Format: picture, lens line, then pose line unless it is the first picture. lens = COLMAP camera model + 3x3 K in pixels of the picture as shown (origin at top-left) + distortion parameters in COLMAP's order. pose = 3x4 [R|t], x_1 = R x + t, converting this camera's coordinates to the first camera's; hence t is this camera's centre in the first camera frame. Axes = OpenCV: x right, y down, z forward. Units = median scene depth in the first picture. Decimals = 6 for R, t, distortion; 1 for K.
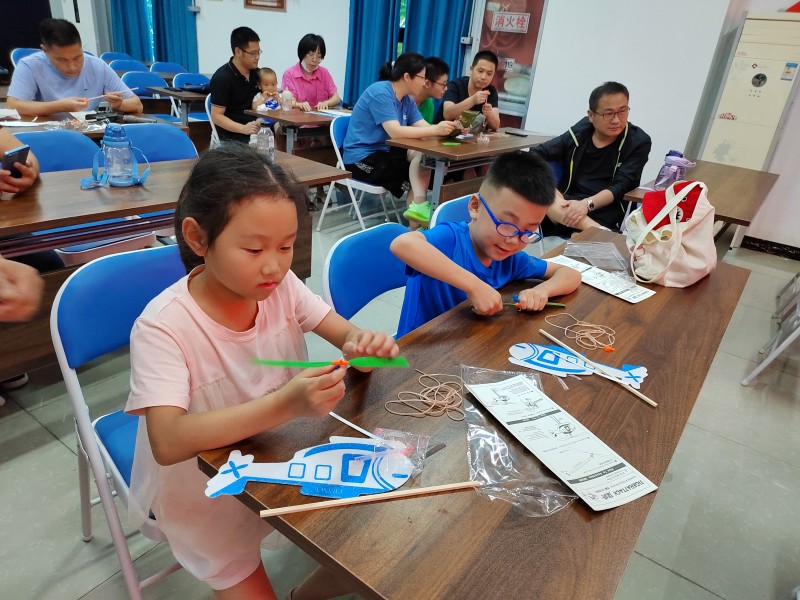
lens RADIAL K [[530.9, 0, 400.0], [0, 530.9, 300.0], [0, 0, 1]] dist [0.002242, -0.001903]
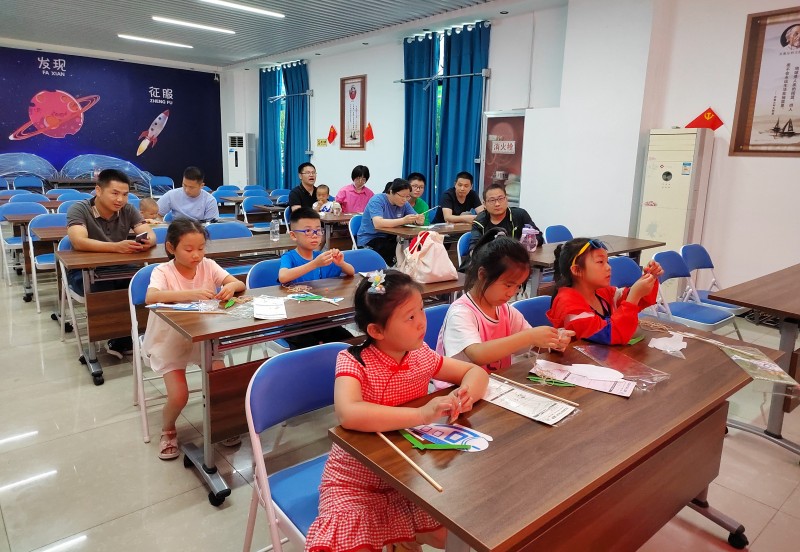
lens RADIAL K [[526.3, 0, 400.0], [0, 526.3, 276.0], [0, 0, 1]] dist [-0.001348, 0.000570]
pose [[0.964104, -0.013947, -0.265159, 0.358403], [-0.048527, 0.972546, -0.227595, 0.142370], [0.261054, 0.232292, 0.936958, -0.307842]]
